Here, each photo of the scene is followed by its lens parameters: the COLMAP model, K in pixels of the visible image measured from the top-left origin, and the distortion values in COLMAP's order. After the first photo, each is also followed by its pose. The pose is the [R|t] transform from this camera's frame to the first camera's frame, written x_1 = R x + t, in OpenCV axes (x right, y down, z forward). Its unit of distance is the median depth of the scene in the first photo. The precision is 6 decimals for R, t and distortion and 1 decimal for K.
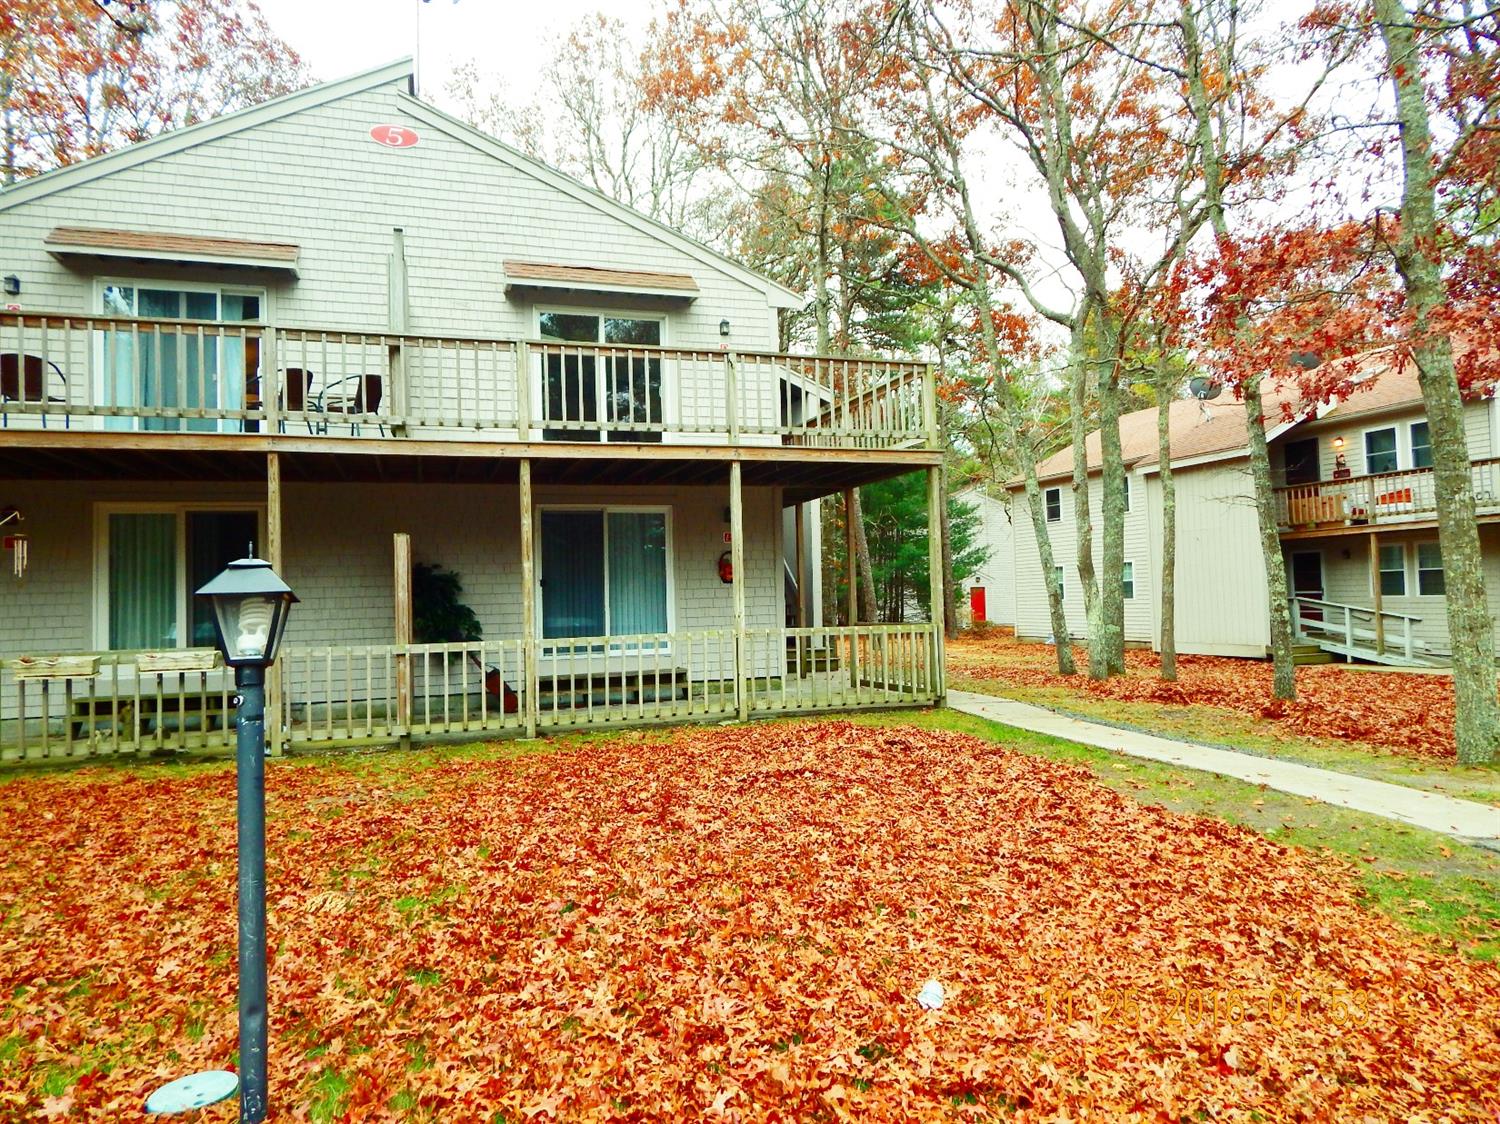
lens RADIAL K [[955.7, 0, 752.3], [0, 955.7, 567.1], [0, 0, 1]] dist [-0.003401, -0.002361]
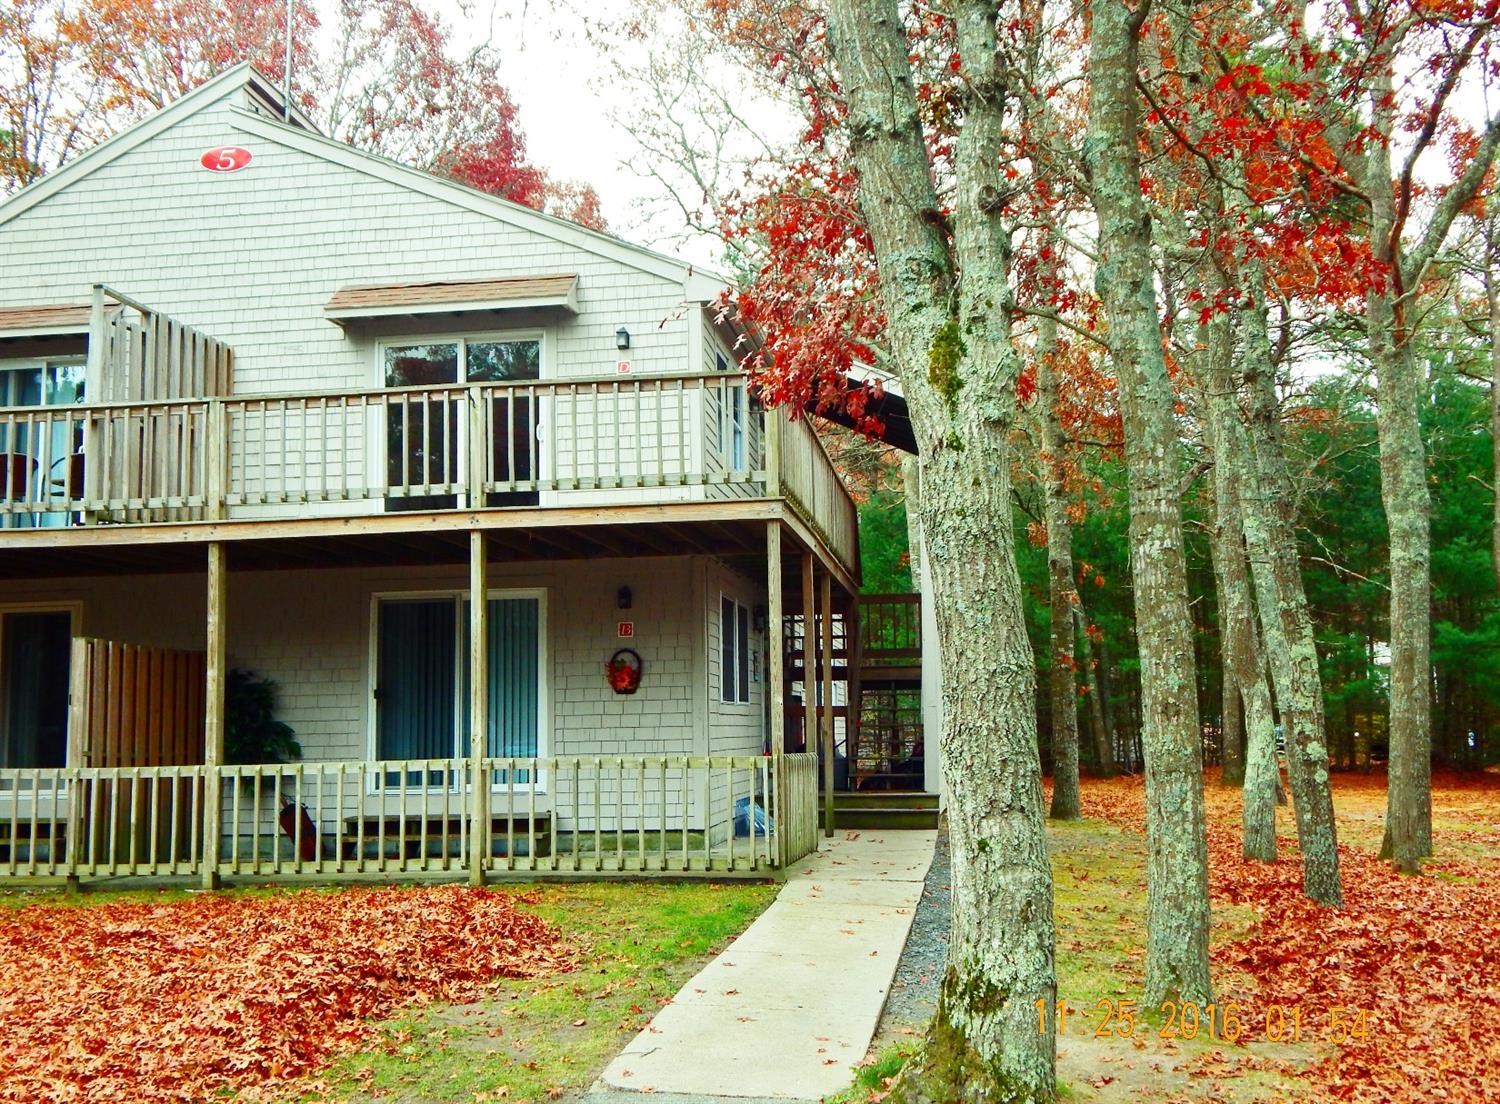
lens RADIAL K [[1359.4, 0, 749.5], [0, 1359.4, 549.8], [0, 0, 1]] dist [-0.013354, 0.000000]
pose [[0.893384, -0.043593, -0.447175, 0.552820], [0.006523, 0.996435, -0.084106, -0.005503], [0.449247, 0.072222, 0.890483, 0.137302]]
